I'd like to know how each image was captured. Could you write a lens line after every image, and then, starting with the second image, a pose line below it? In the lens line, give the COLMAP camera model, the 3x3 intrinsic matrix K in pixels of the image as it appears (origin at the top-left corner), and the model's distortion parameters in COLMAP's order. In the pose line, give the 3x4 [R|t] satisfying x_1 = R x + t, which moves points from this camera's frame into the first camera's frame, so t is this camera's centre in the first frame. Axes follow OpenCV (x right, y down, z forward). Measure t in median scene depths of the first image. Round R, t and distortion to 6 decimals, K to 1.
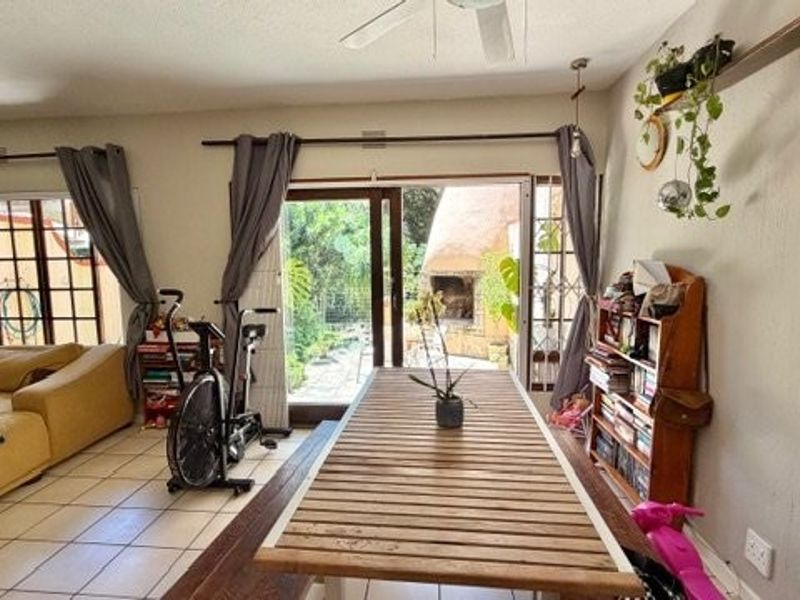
lens RADIAL K [[423.7, 0, 401.0], [0, 423.7, 299.2], [0, 0, 1]] dist [-0.005826, 0.000131]
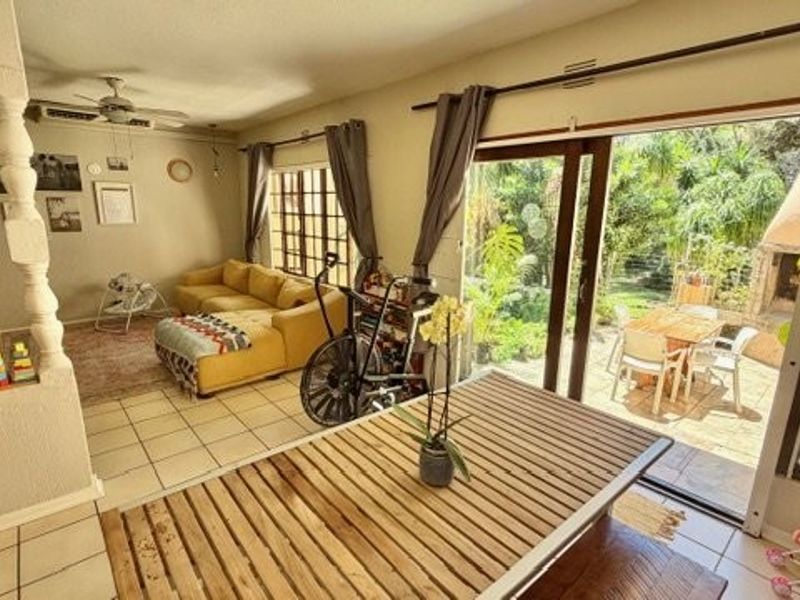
lens RADIAL K [[423.7, 0, 400.4], [0, 423.7, 301.0], [0, 0, 1]] dist [-0.005826, 0.000131]
pose [[0.718001, 0.175819, -0.673470, 0.281140], [-0.093442, 0.983160, 0.157049, -0.070299], [0.689742, -0.049831, 0.722339, 0.222041]]
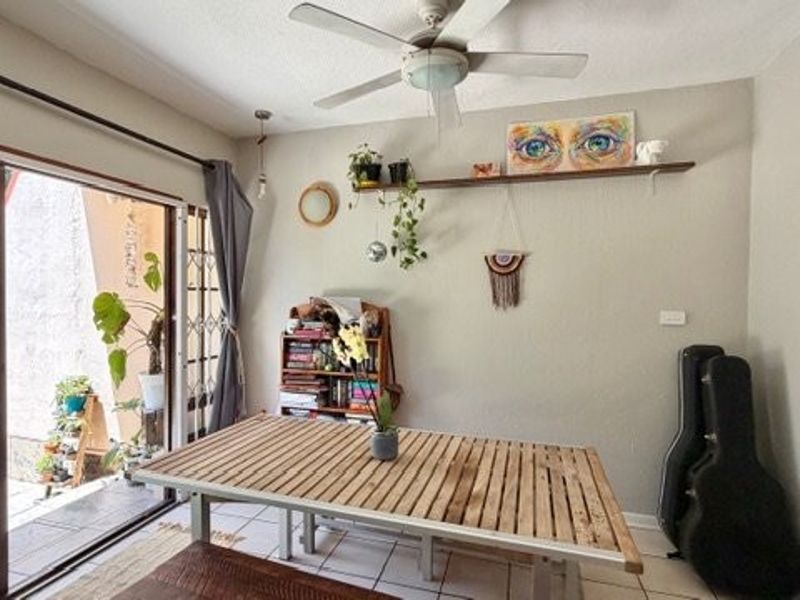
lens RADIAL K [[423.7, 0, 395.0], [0, 423.7, 302.9], [0, 0, 1]] dist [-0.005826, 0.000131]
pose [[0.214878, -0.005309, 0.976626, -0.458623], [0.085218, 0.996273, -0.013334, -0.027797], [-0.972916, 0.086092, 0.214530, 0.391612]]
